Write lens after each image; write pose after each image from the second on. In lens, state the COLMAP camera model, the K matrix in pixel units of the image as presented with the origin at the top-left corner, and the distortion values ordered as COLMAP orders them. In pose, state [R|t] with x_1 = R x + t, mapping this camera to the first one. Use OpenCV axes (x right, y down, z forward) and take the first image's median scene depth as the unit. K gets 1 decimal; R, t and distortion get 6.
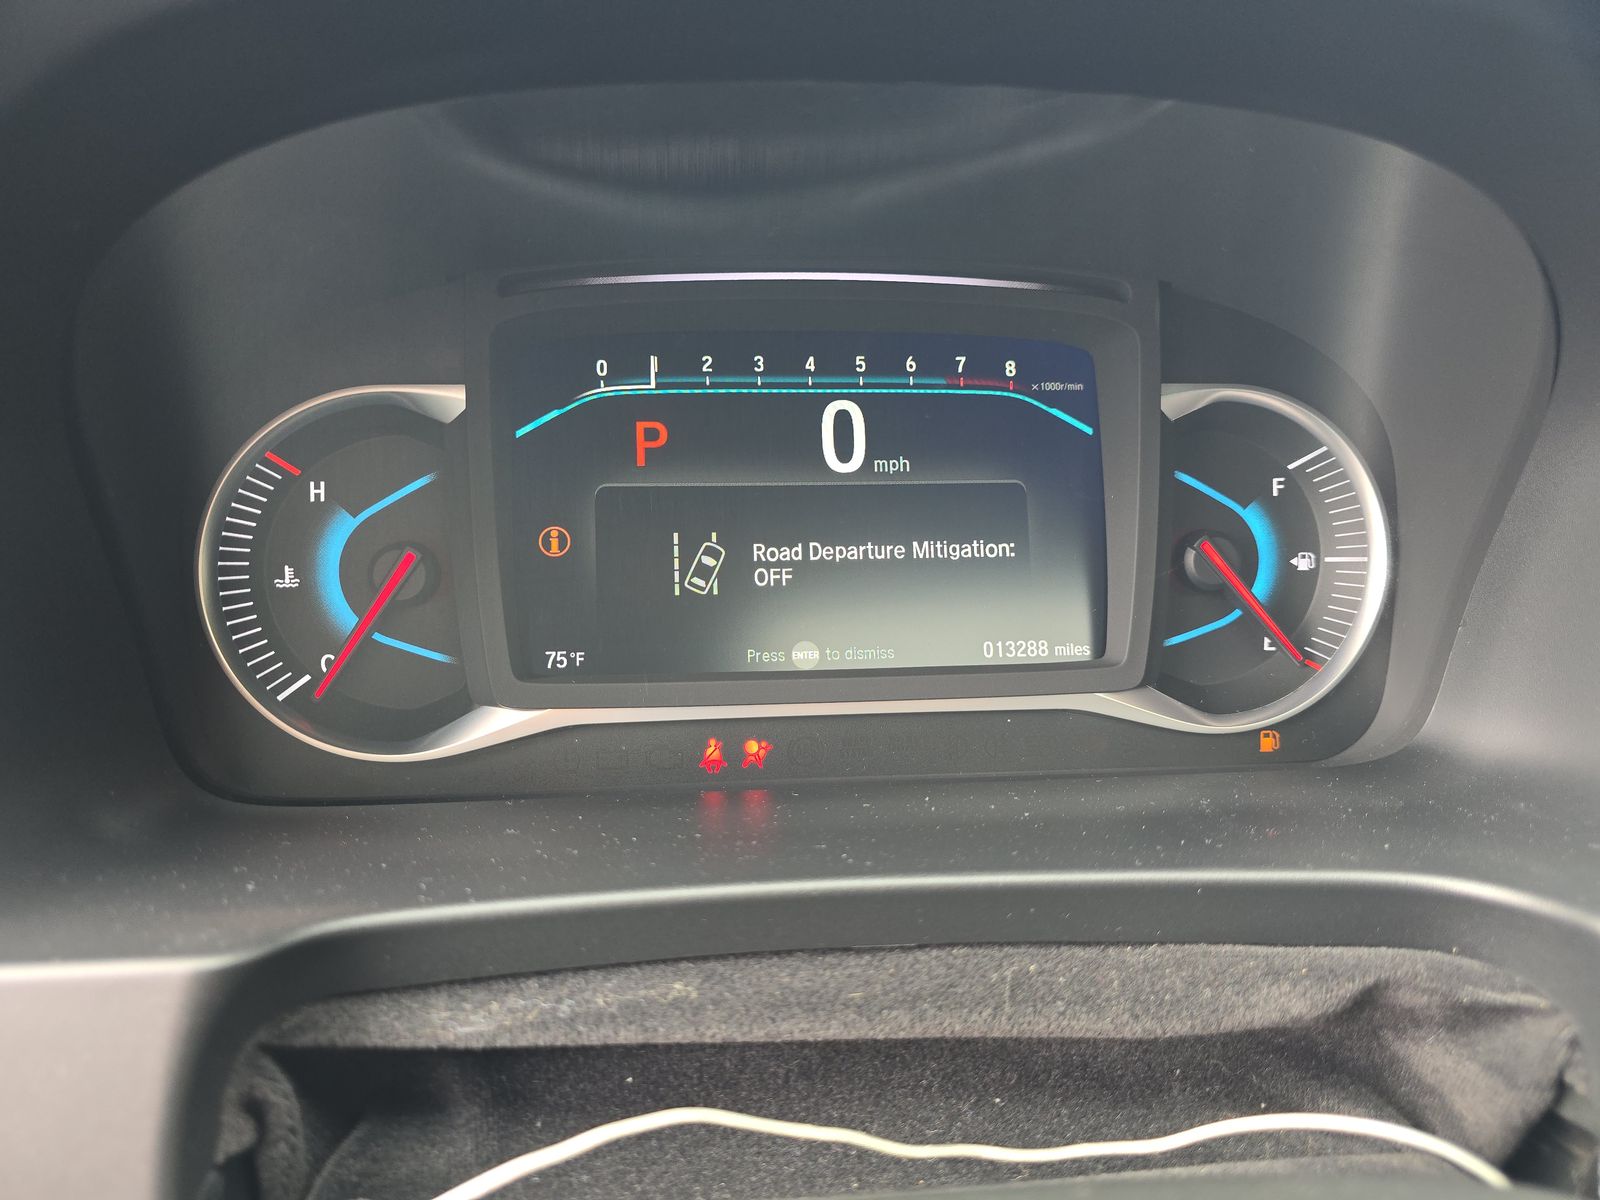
lens RADIAL K [[1128.5, 0, 798.3], [0, 1128.5, 600.1], [0, 0, 1]] dist [0.048891, -0.043318]
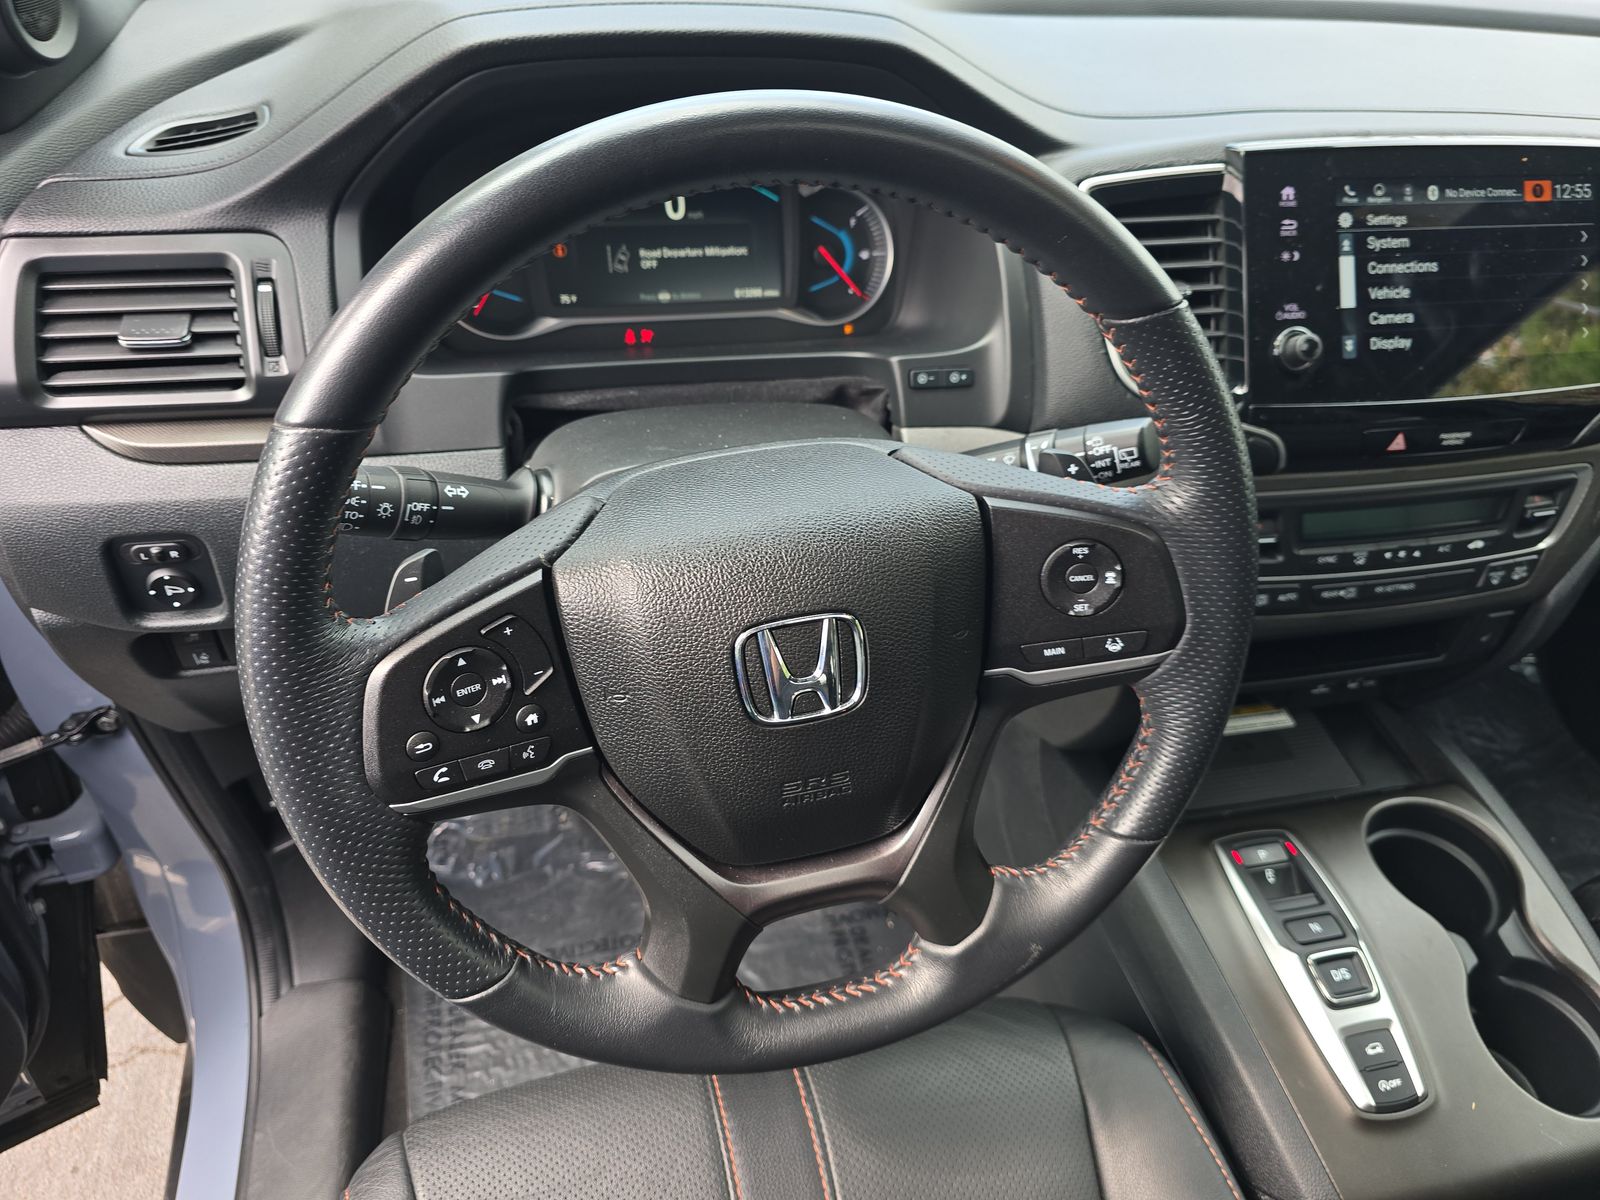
lens RADIAL K [[1128.5, 0, 788.7], [0, 1128.5, 602.3], [0, 0, 1]] dist [0.048891, -0.043318]
pose [[0.992112, -0.049026, 0.115368, -0.042044], [0.017531, 0.965567, 0.259562, 0.055389], [-0.124121, -0.255492, 0.958811, -1.594915]]
